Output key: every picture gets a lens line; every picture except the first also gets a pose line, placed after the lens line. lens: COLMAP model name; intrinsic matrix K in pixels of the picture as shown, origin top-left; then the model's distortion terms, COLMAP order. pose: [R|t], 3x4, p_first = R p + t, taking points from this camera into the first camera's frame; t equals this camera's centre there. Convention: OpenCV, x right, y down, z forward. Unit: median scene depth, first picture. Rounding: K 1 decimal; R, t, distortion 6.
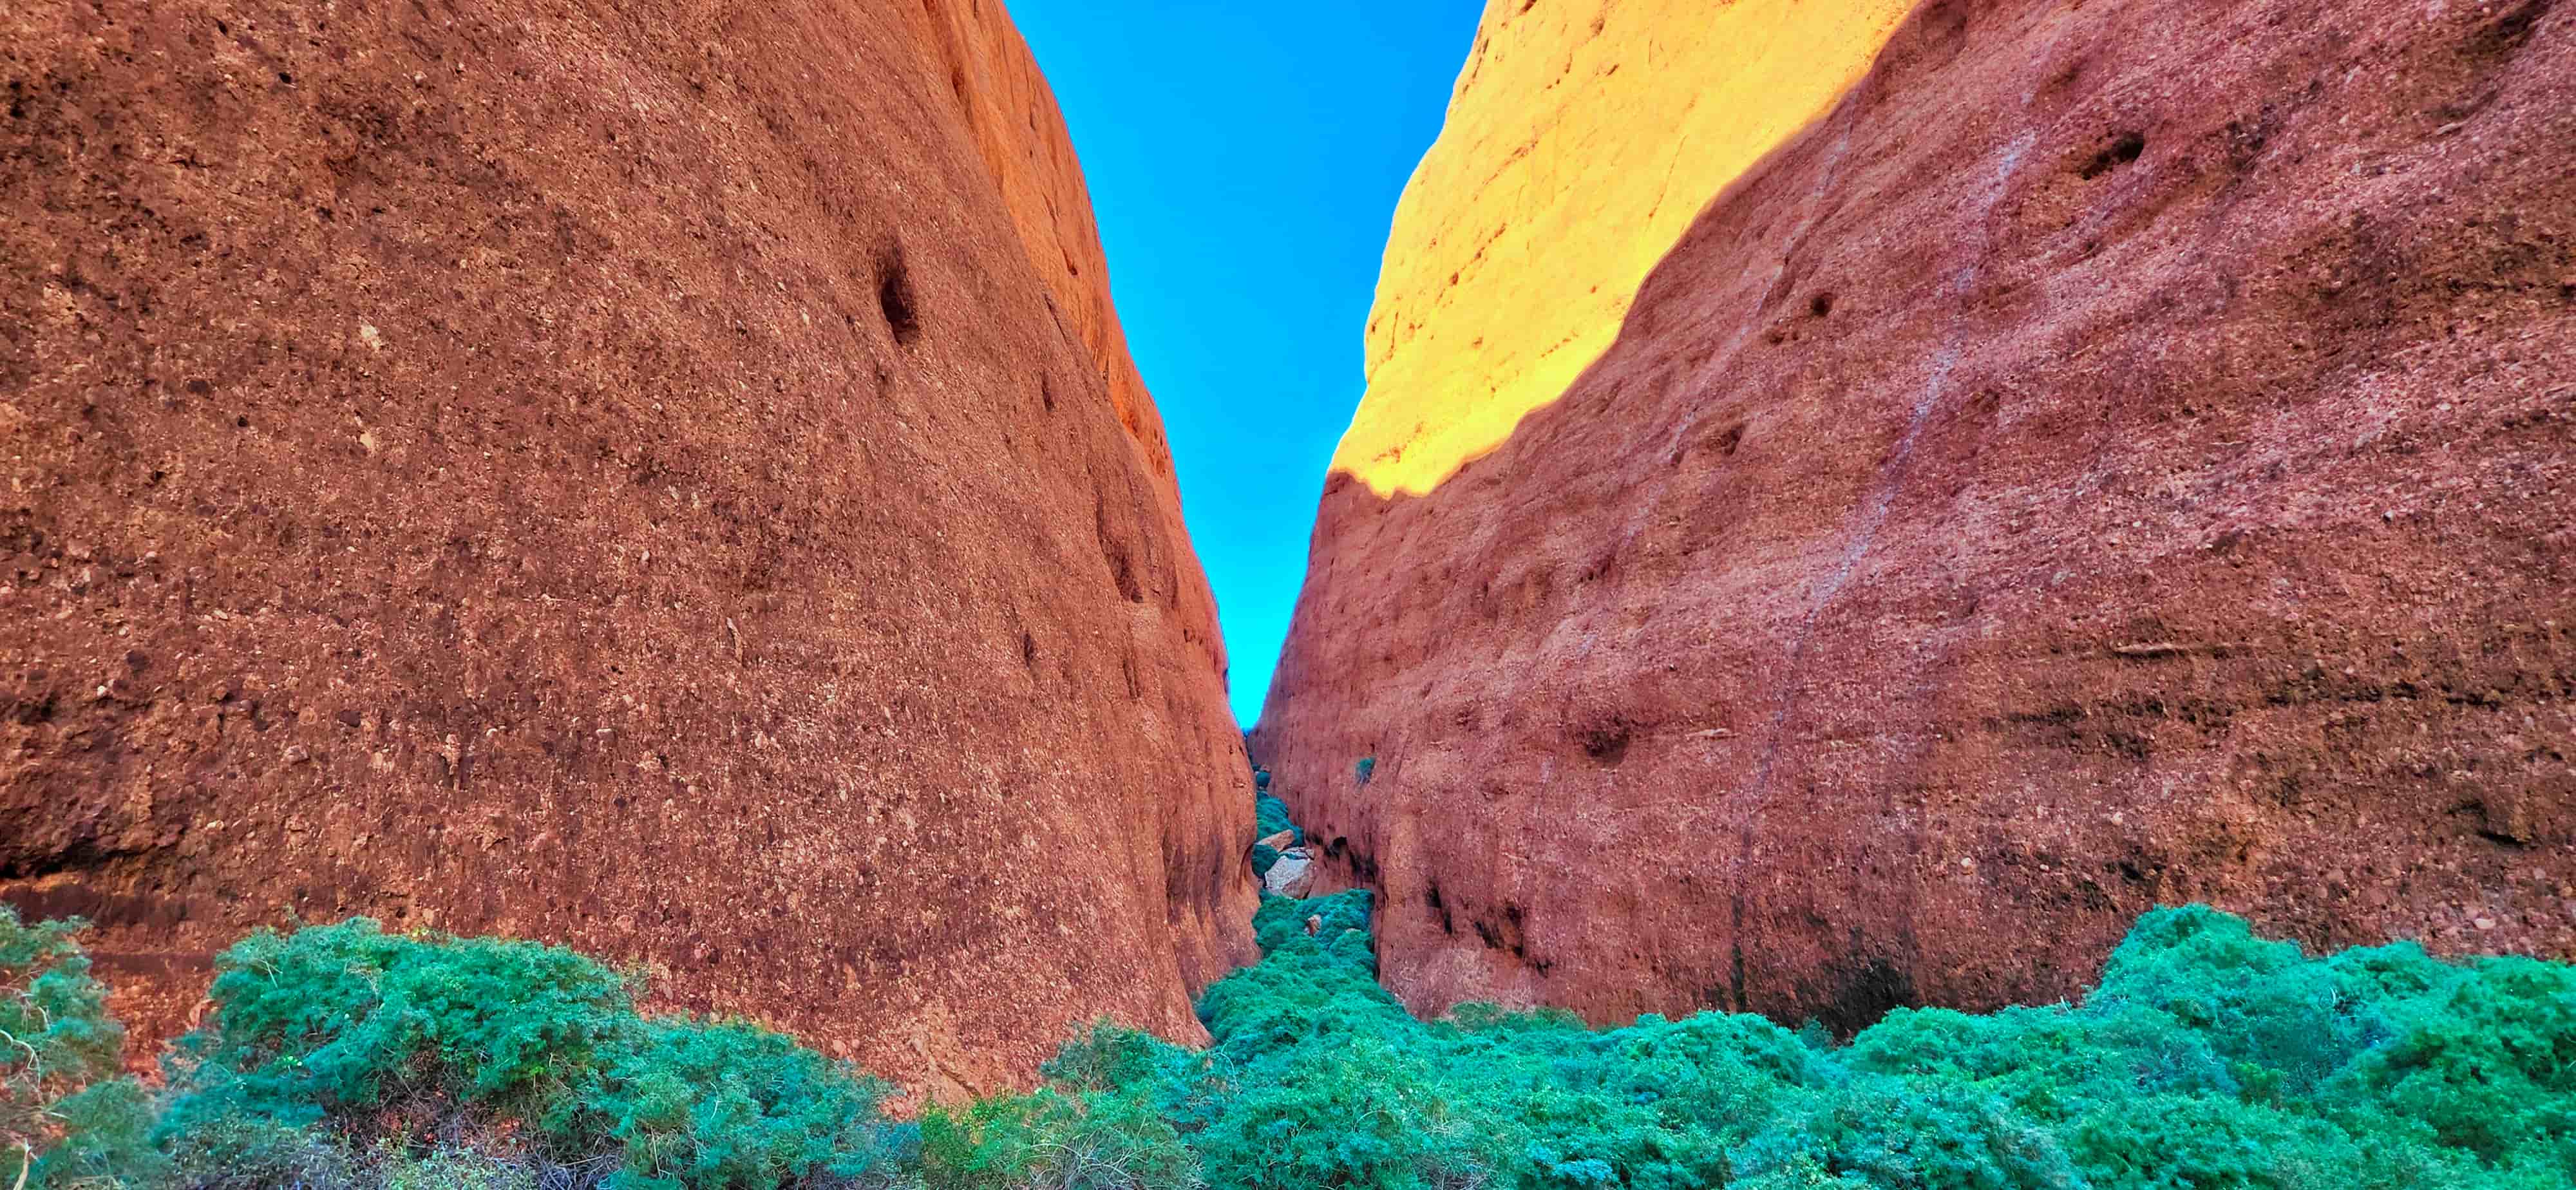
lens RADIAL K [[1673.7, 0, 1288.0], [0, 1673.7, 595.0], [0, 0, 1]] dist [0.085167, -0.080610]
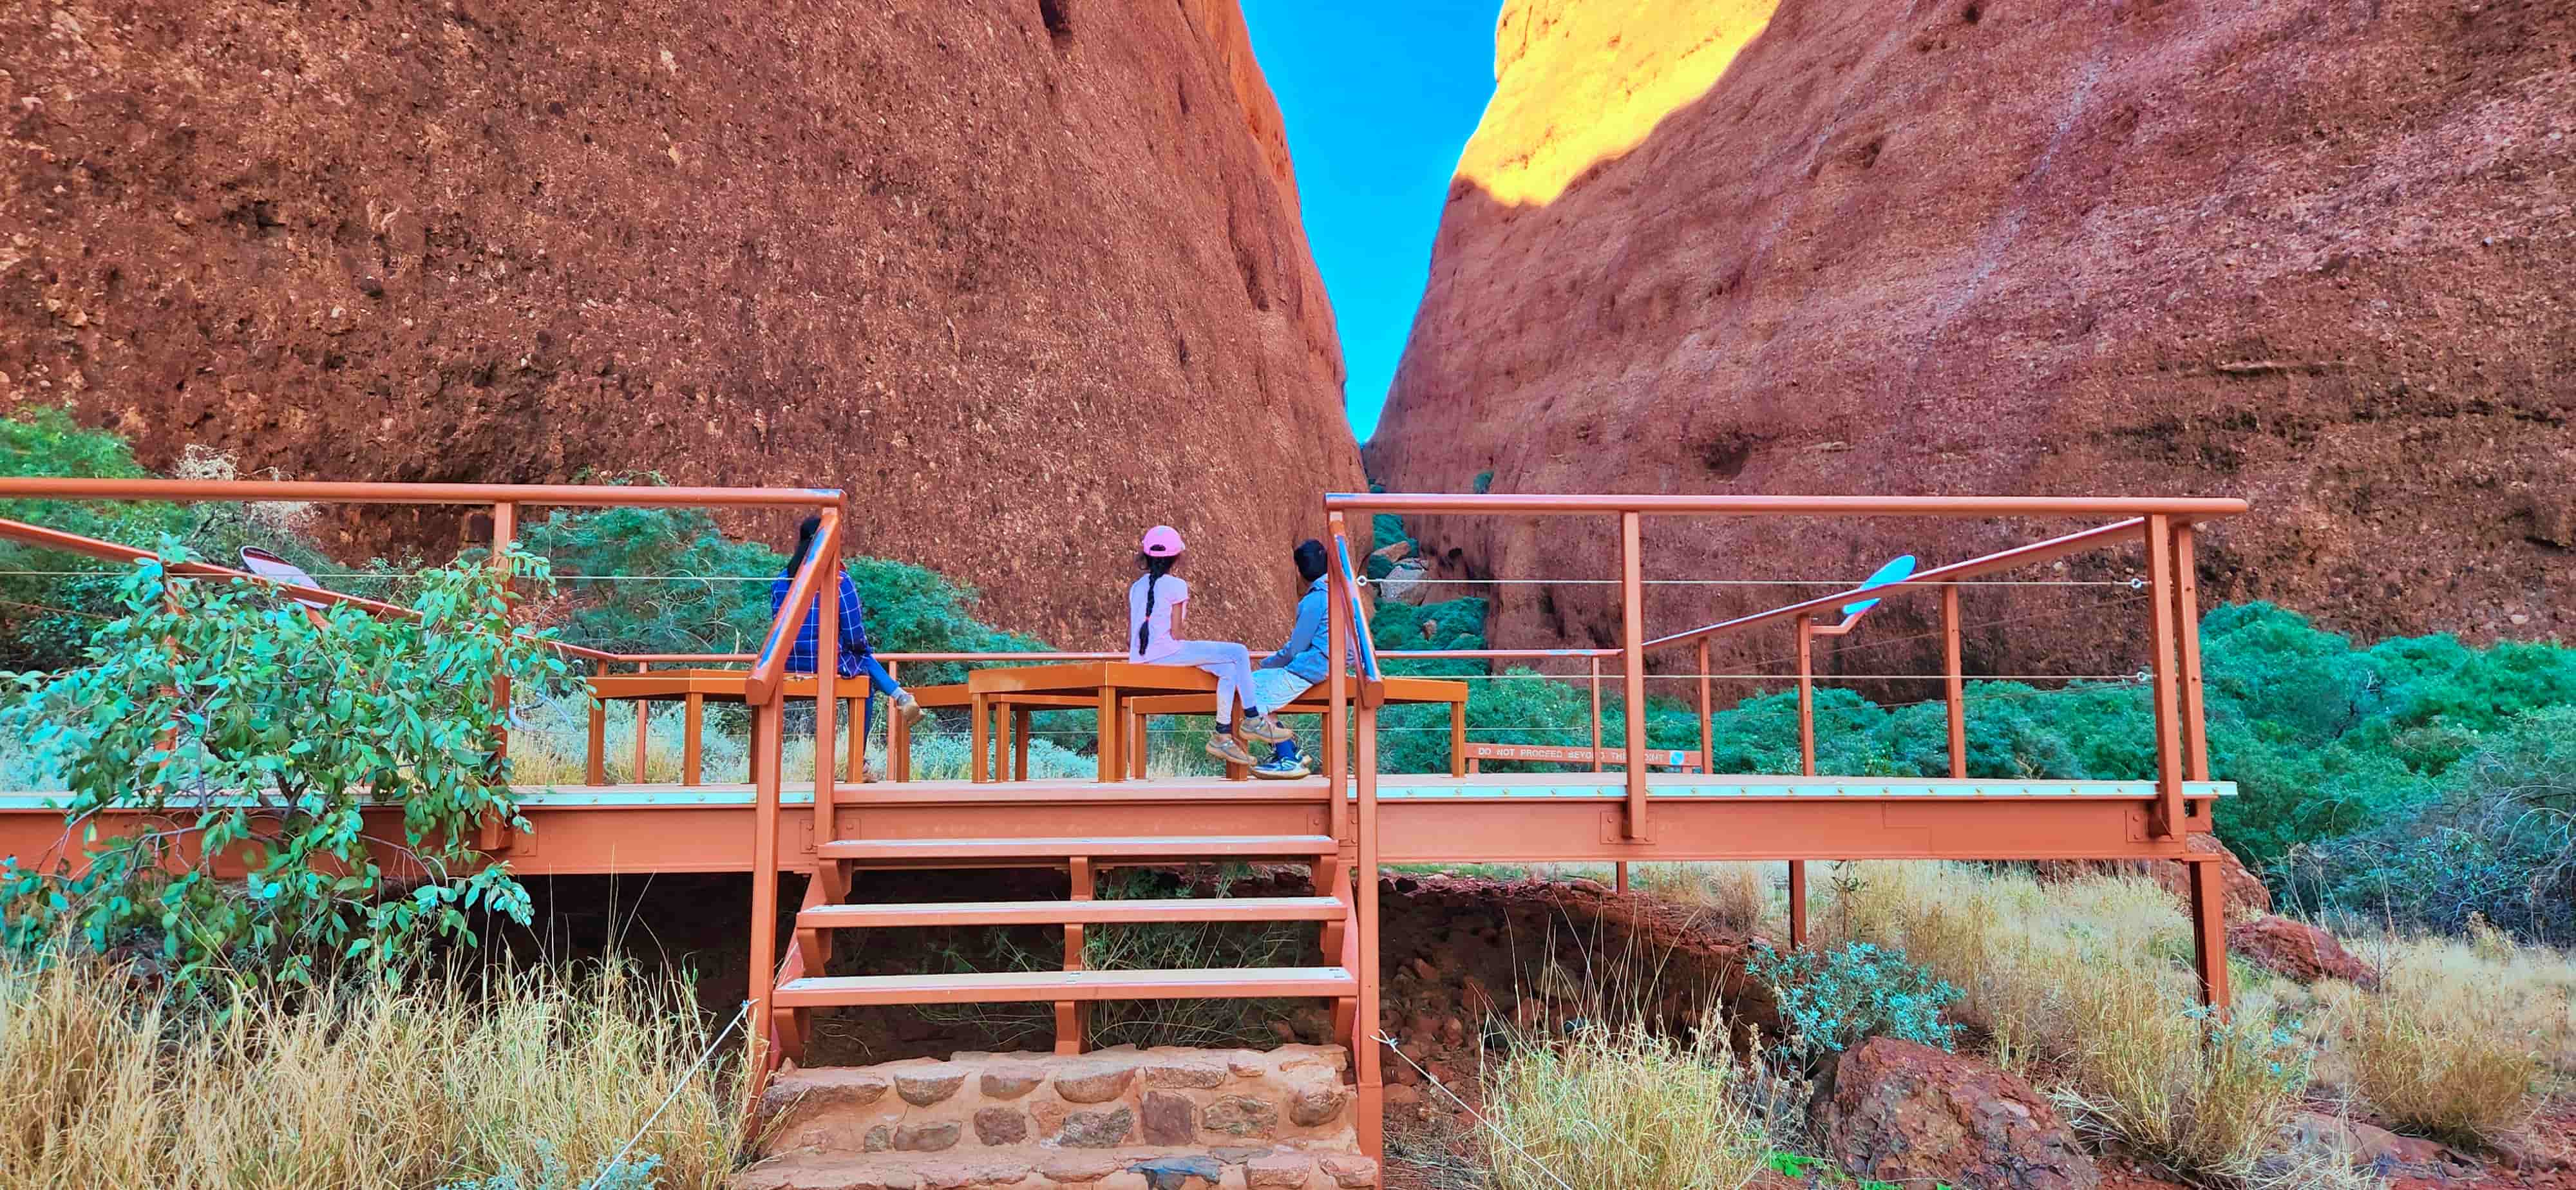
lens RADIAL K [[1722.7, 0, 1325.6], [0, 1722.7, 598.3], [0, 0, 1]] dist [0.083942, -0.079291]
pose [[0.999047, 0.023194, -0.036986, -0.025385], [-0.016697, 0.985784, 0.167187, 0.001020], [0.040338, -0.166410, 0.985231, -0.126761]]
